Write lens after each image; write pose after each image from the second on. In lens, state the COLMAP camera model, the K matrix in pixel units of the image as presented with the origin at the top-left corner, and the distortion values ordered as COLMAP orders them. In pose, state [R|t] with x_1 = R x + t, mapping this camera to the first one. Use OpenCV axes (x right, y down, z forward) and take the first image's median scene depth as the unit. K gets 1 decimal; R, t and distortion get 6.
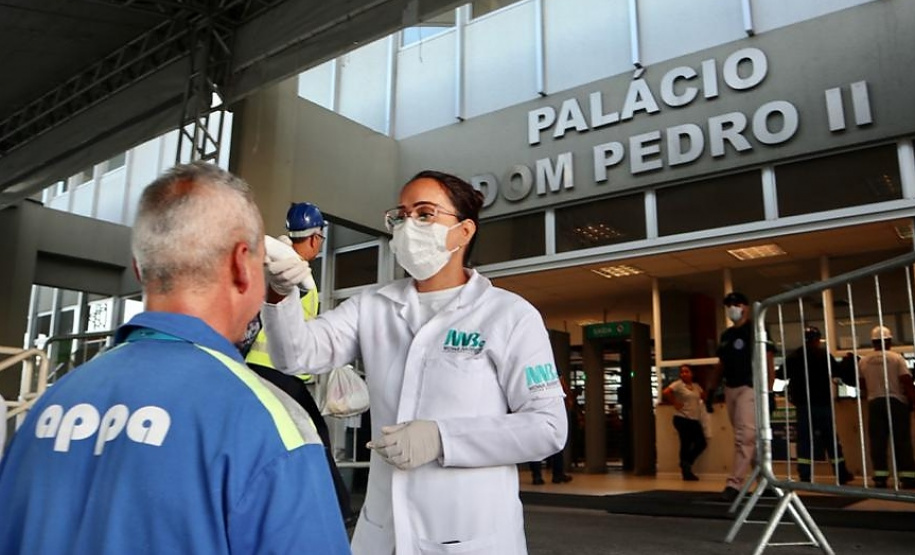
lens RADIAL K [[729.2, 0, 461.4], [0, 729.2, 264.4], [0, 0, 1]] dist [-0.080657, 0.017637]
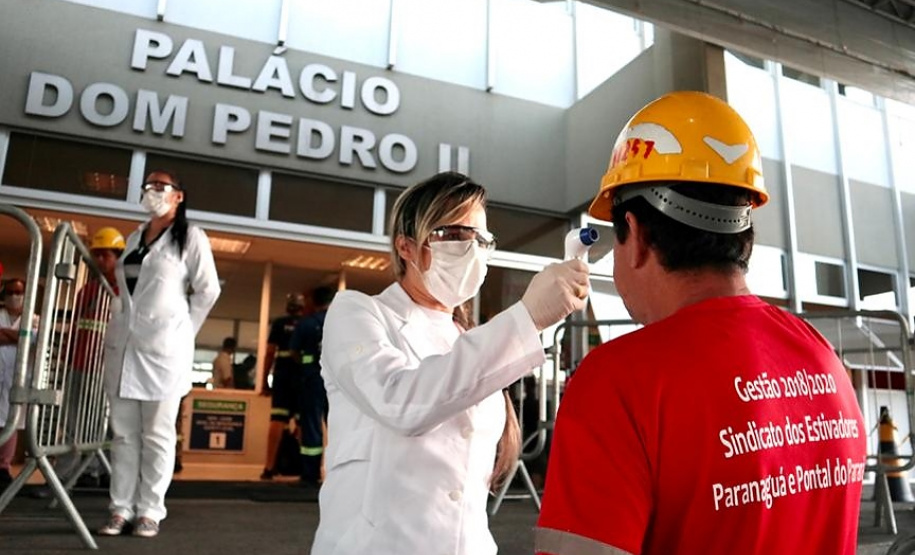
lens RADIAL K [[729.2, 0, 461.4], [0, 729.2, 264.4], [0, 0, 1]] dist [-0.080657, 0.017637]
pose [[0.501777, 0.205103, 0.840328, -0.391794], [-0.214283, 0.970675, -0.108965, 0.068624], [-0.838035, -0.125392, 0.531013, 0.244624]]
